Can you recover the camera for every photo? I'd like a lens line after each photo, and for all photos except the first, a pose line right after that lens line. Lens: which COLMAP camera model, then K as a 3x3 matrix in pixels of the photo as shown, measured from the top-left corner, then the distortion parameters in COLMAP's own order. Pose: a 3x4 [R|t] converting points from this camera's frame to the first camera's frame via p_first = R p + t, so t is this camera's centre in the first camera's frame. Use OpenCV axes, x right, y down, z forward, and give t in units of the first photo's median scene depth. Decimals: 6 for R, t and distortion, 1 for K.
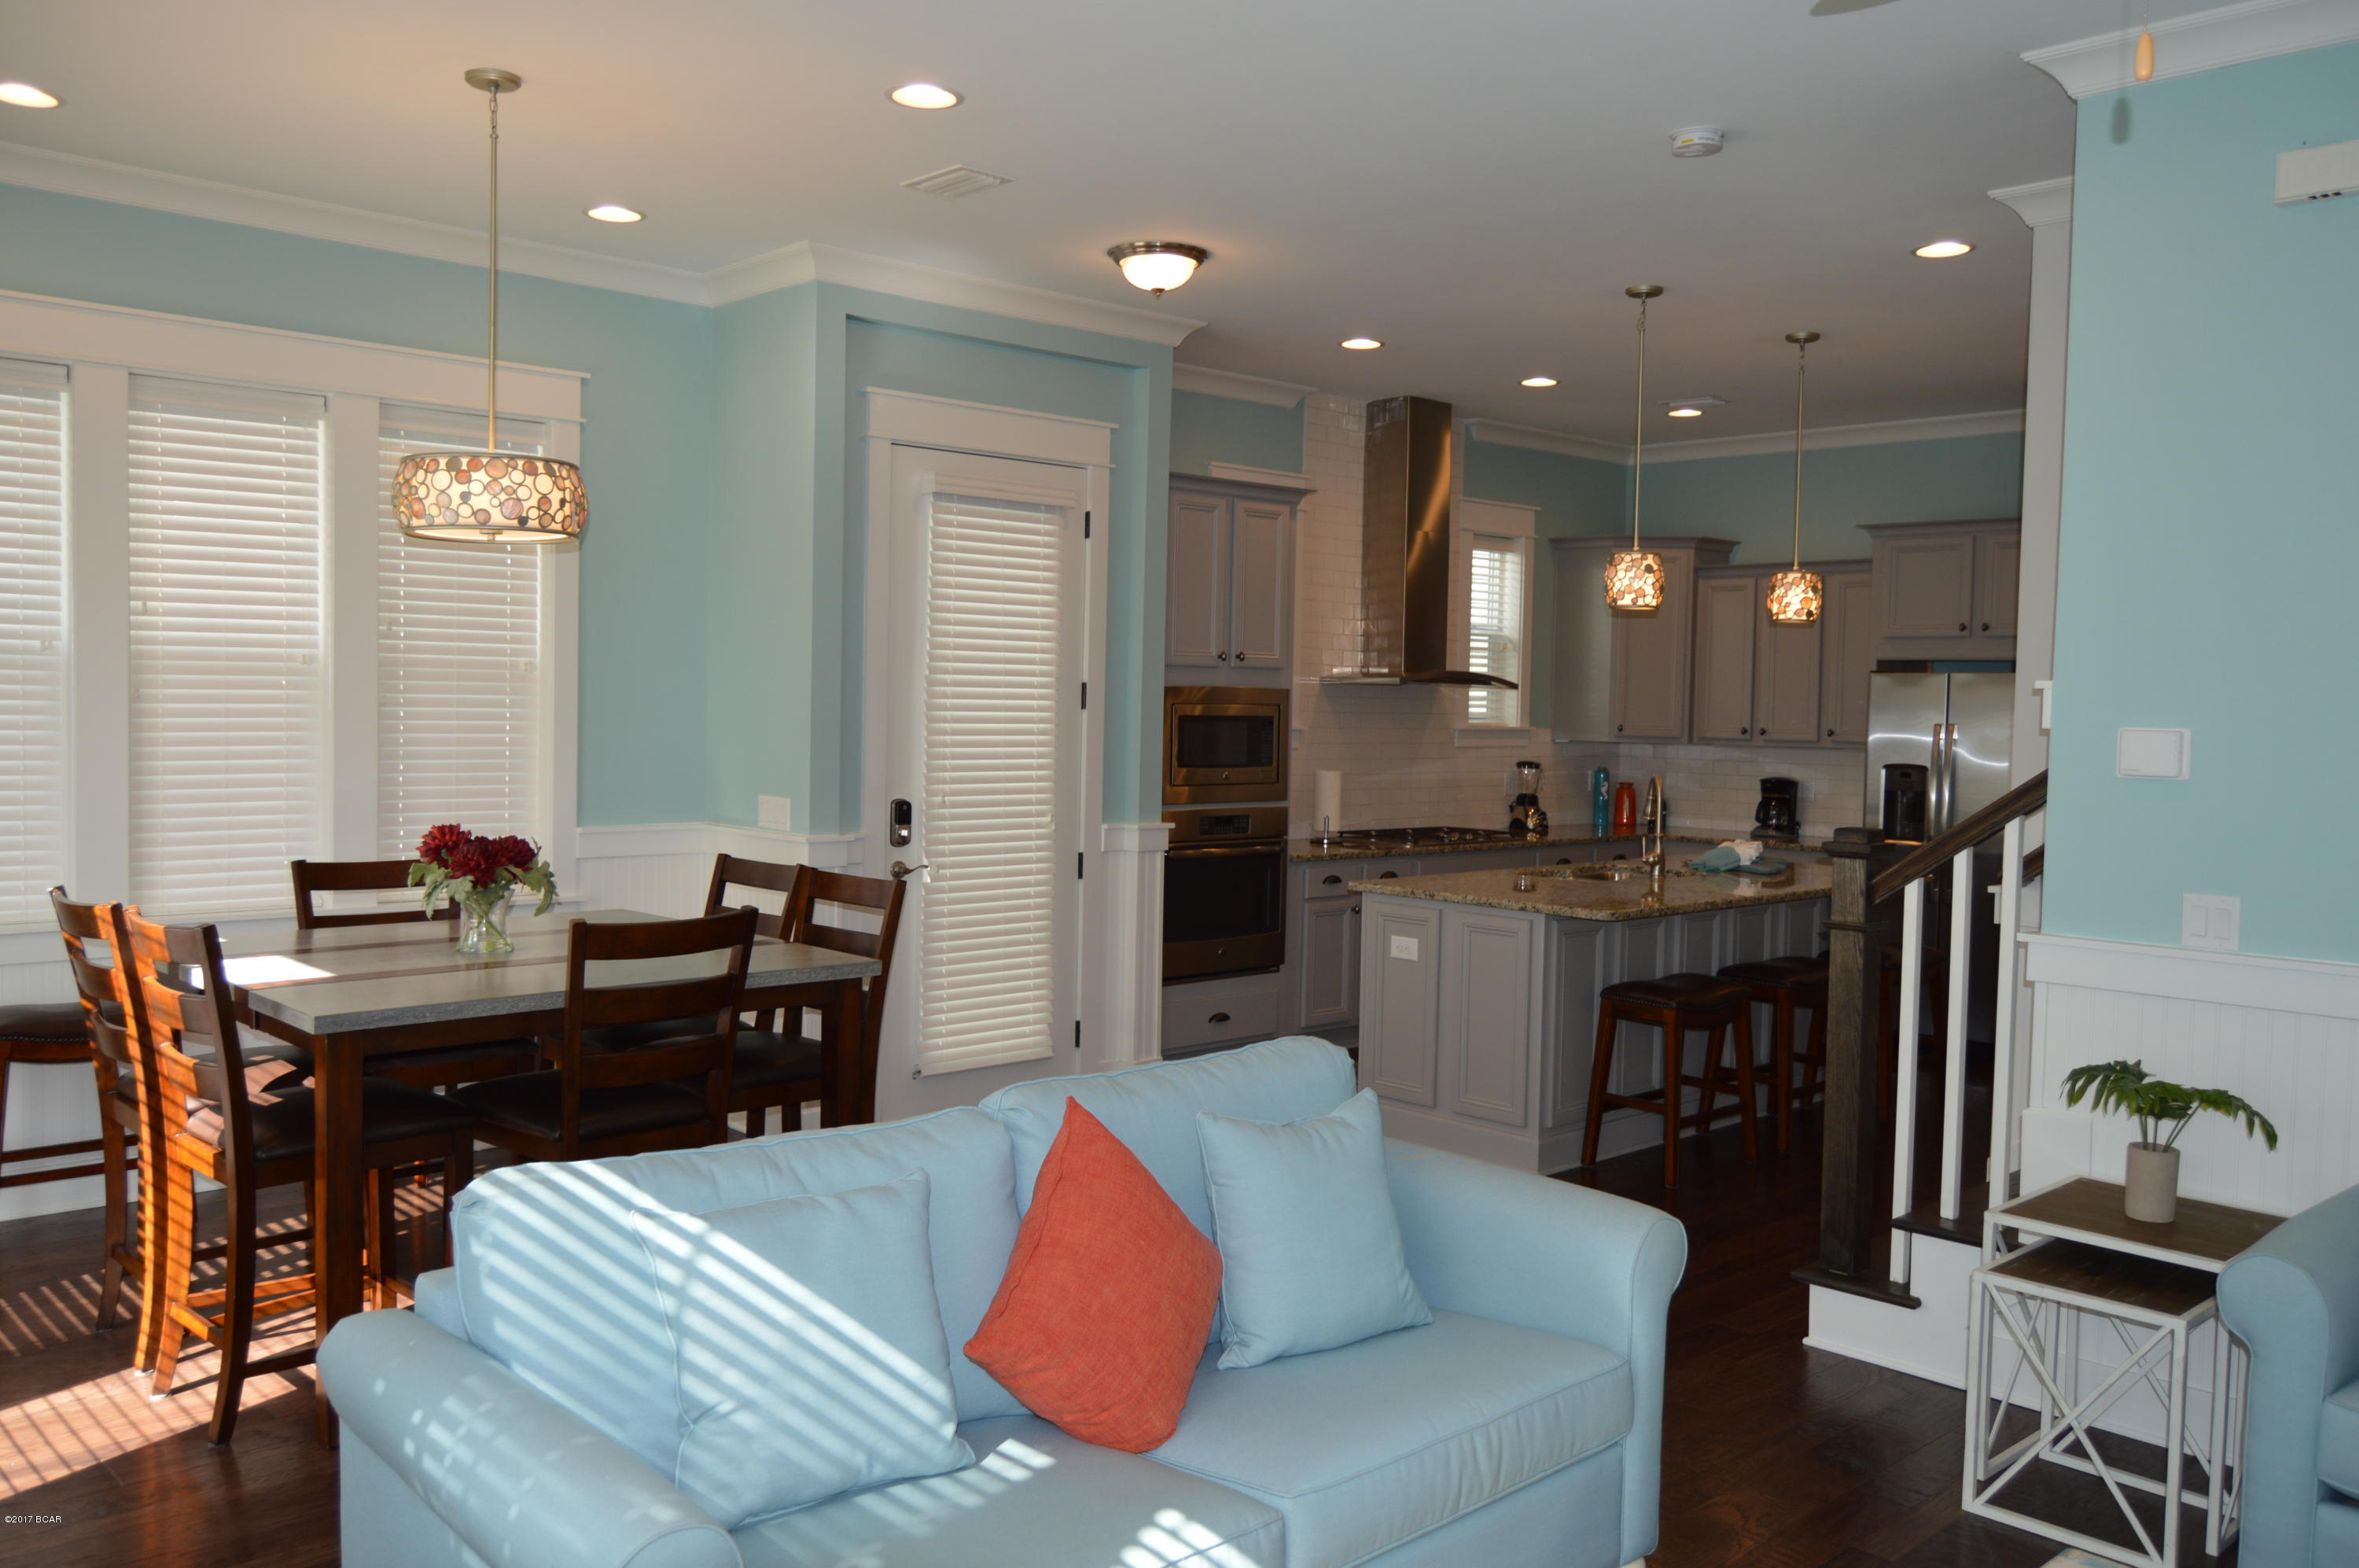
lens RADIAL K [[1843.7, 0, 1173.5], [0, 1843.7, 781.0], [0, 0, 1]] dist [-0.018386, -0.000253]
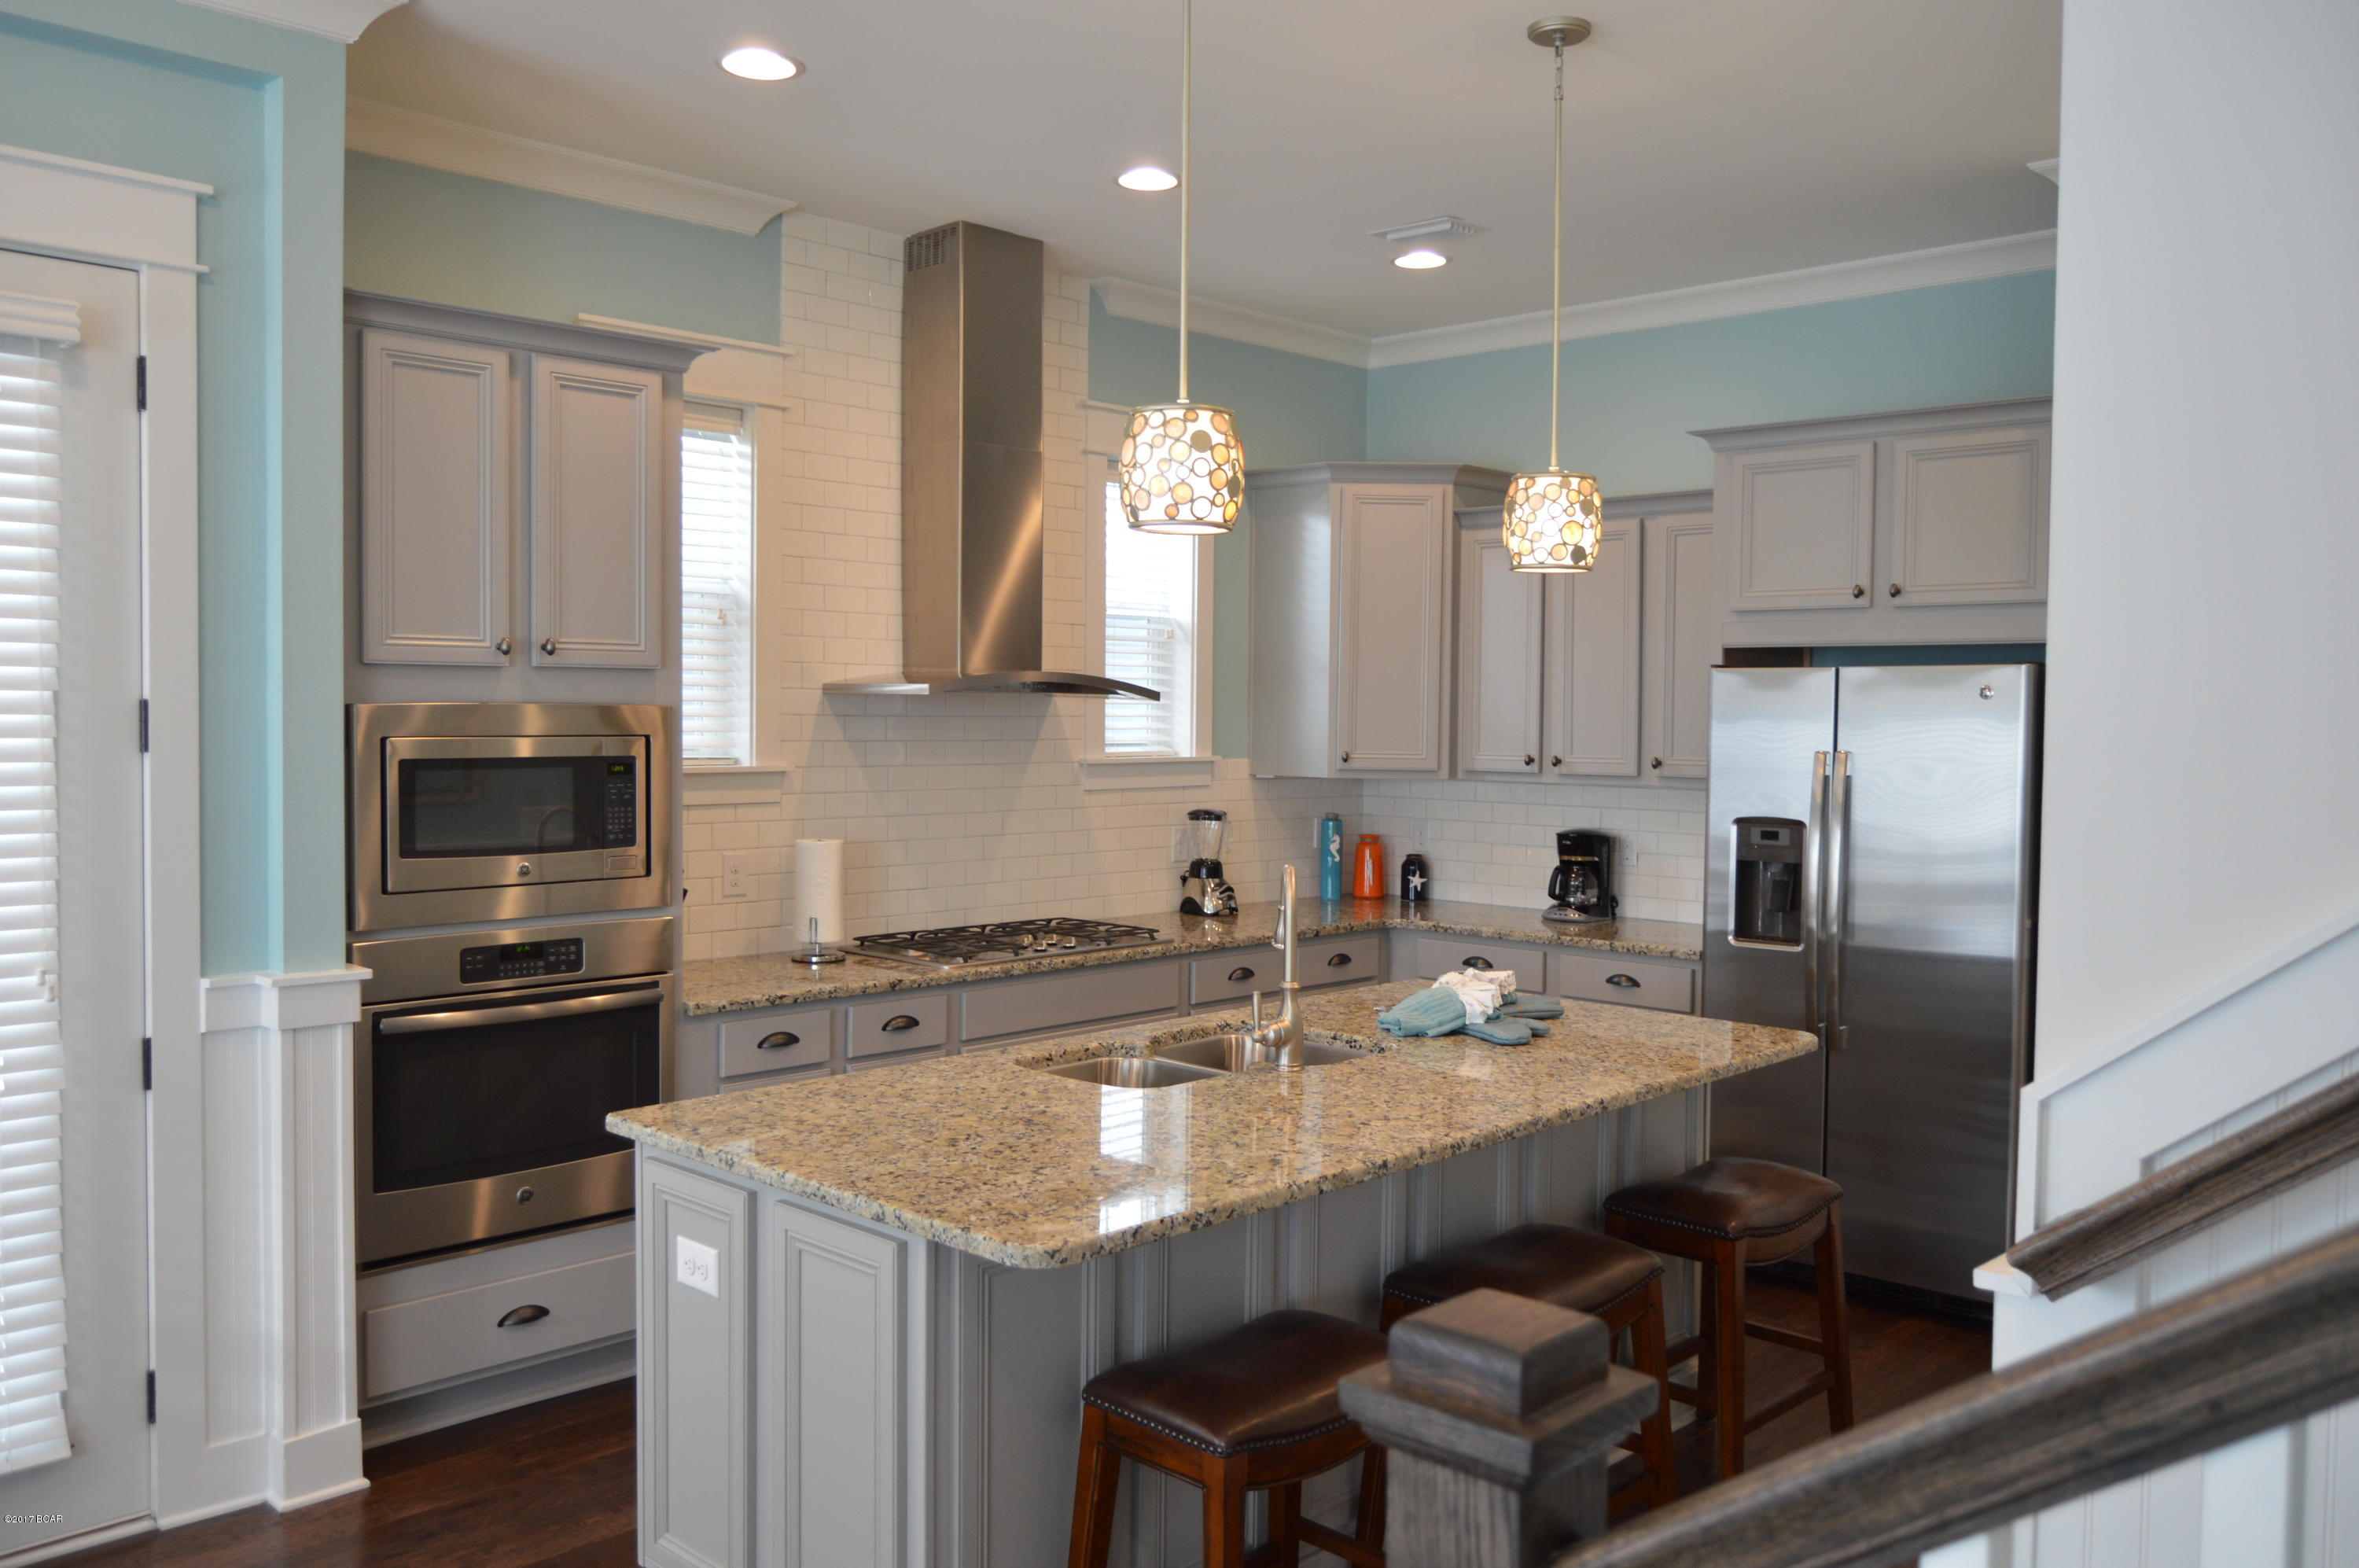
lens RADIAL K [[1843.7, 0, 1173.2], [0, 1843.7, 780.9], [0, 0, 1]] dist [-0.018386, -0.000253]
pose [[0.998351, -0.012207, 0.056088, 0.166955], [0.012456, 0.999914, -0.004088, -0.021246], [-0.056033, 0.004780, 0.998417, 0.402403]]
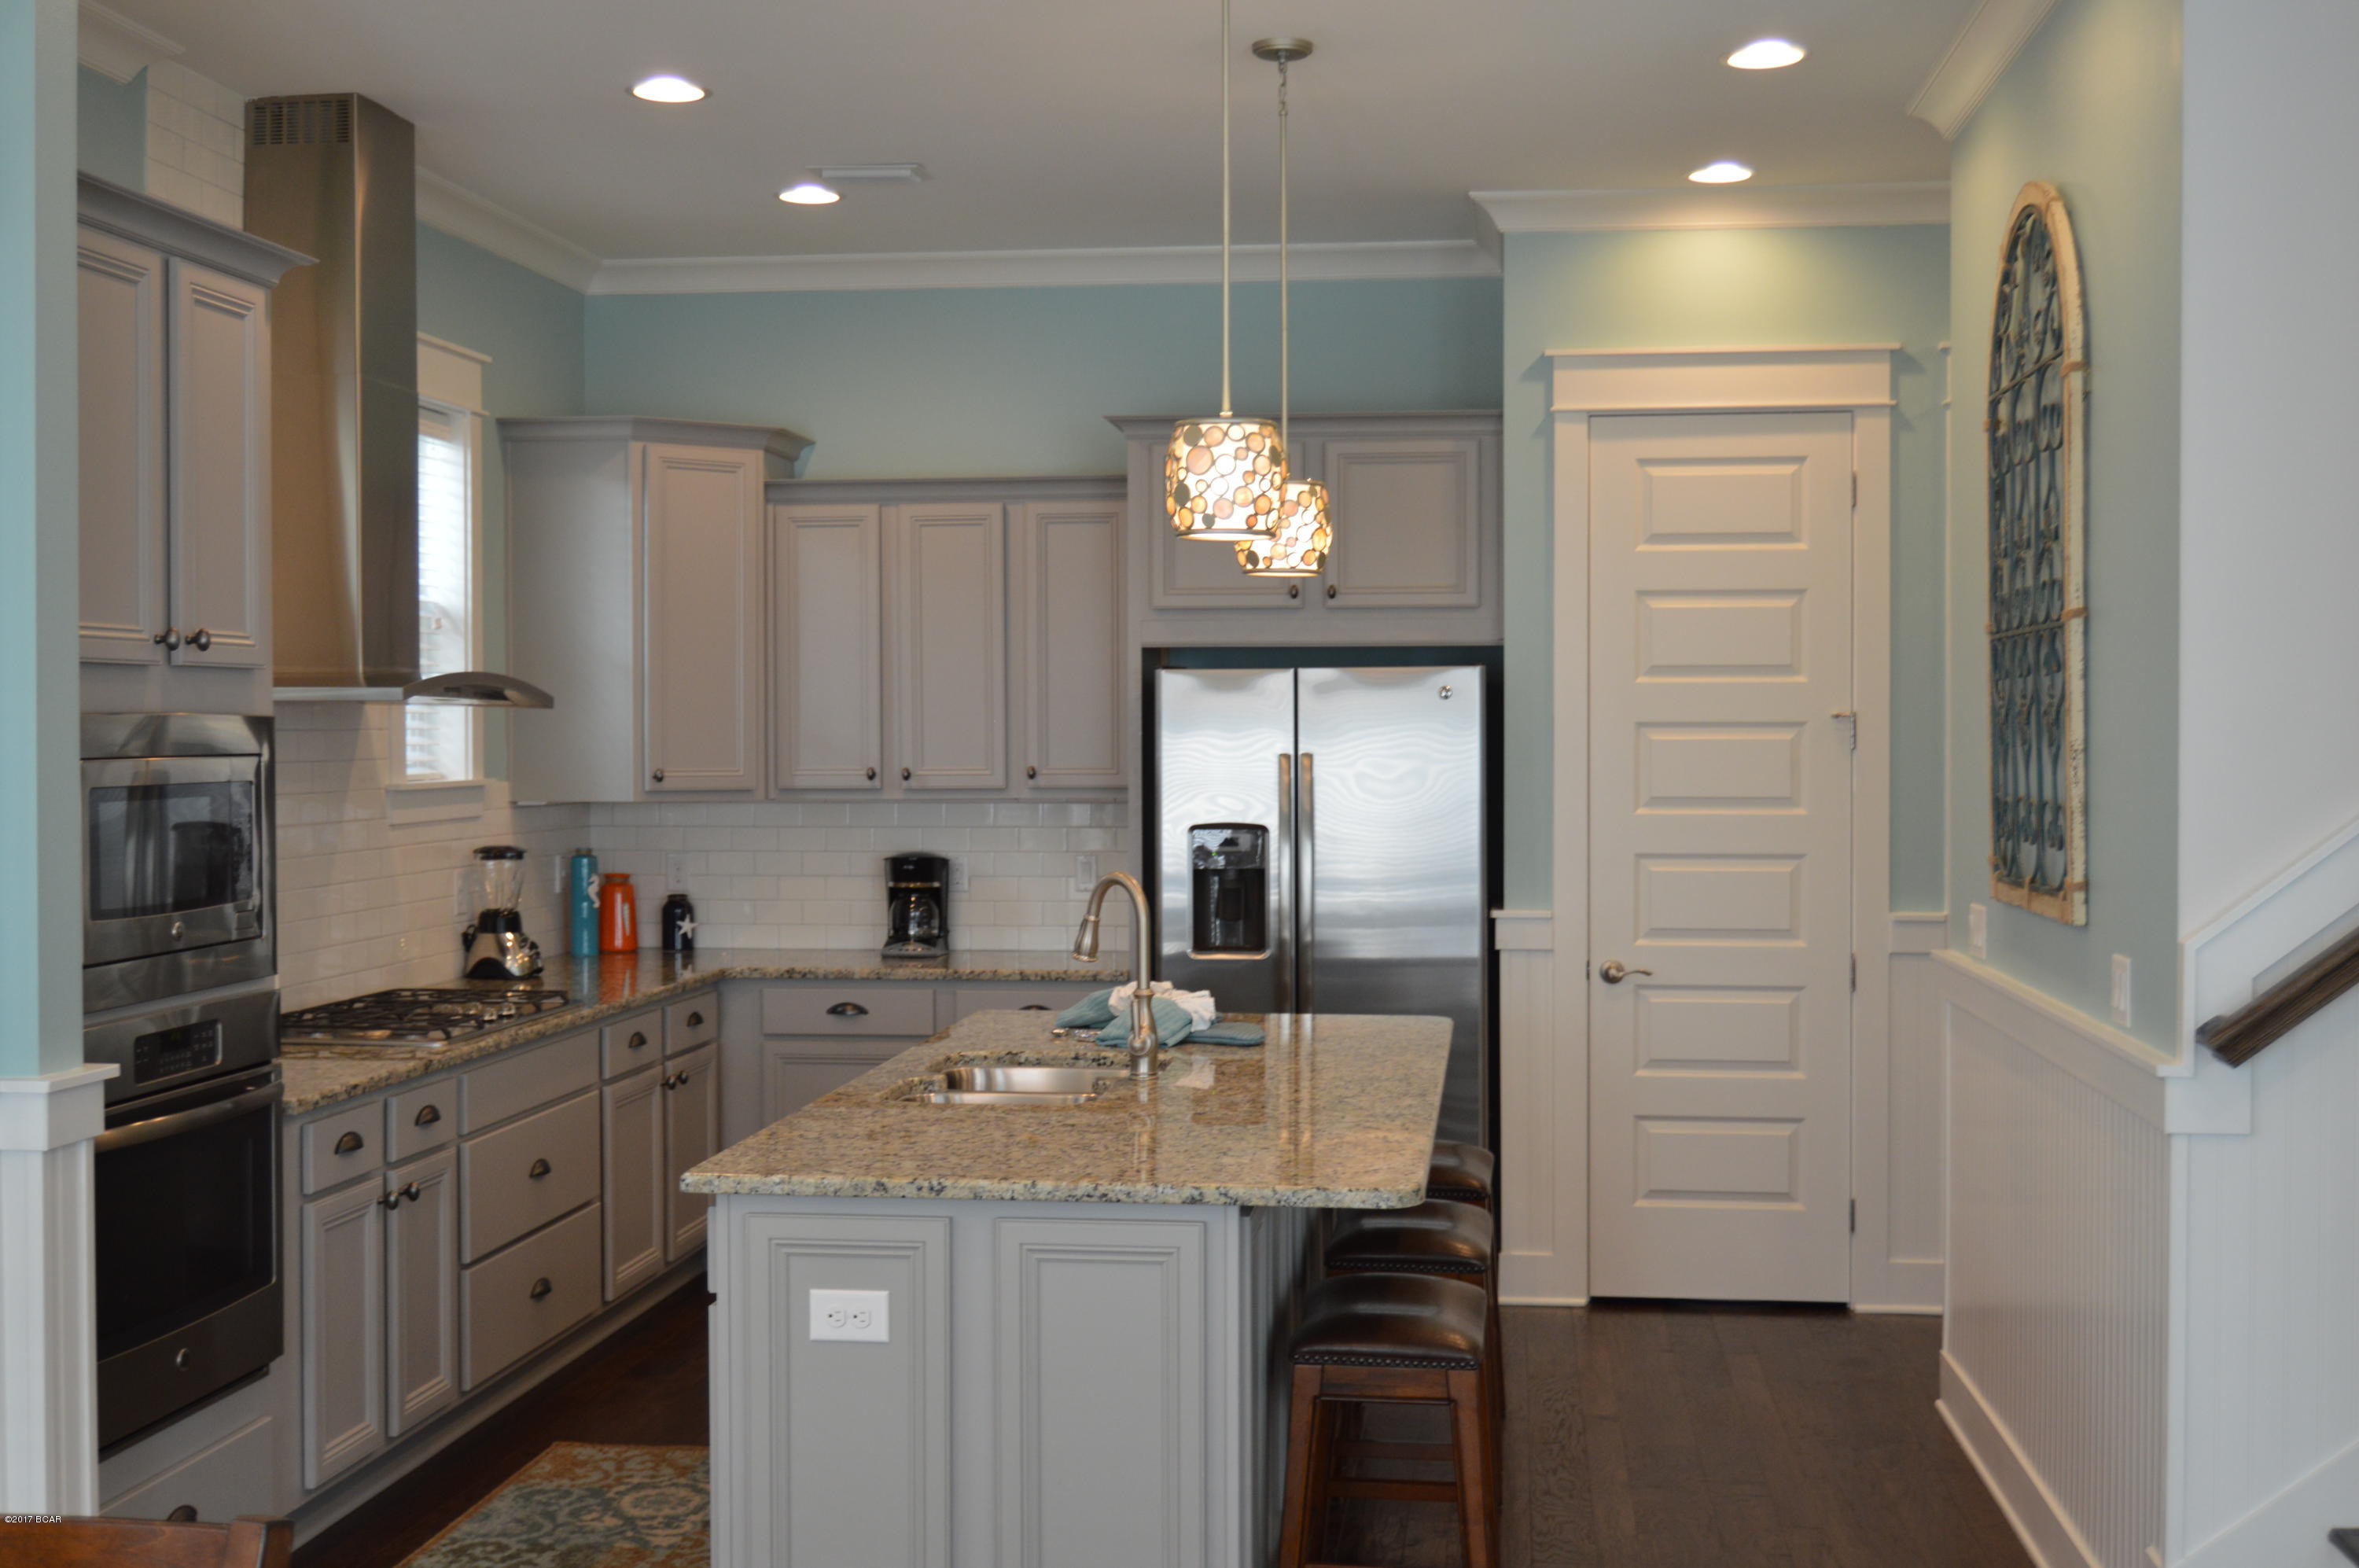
lens RADIAL K [[2635.2, 0, 1174.3], [0, 2635.2, 784.8], [0, 0, 1]] dist [-0.013554, 0.000000]
pose [[0.766513, -0.034963, 0.641277, -0.155774], [0.045596, 0.998960, -0.000037, -0.022196], [-0.640608, 0.029268, 0.767310, 0.362025]]
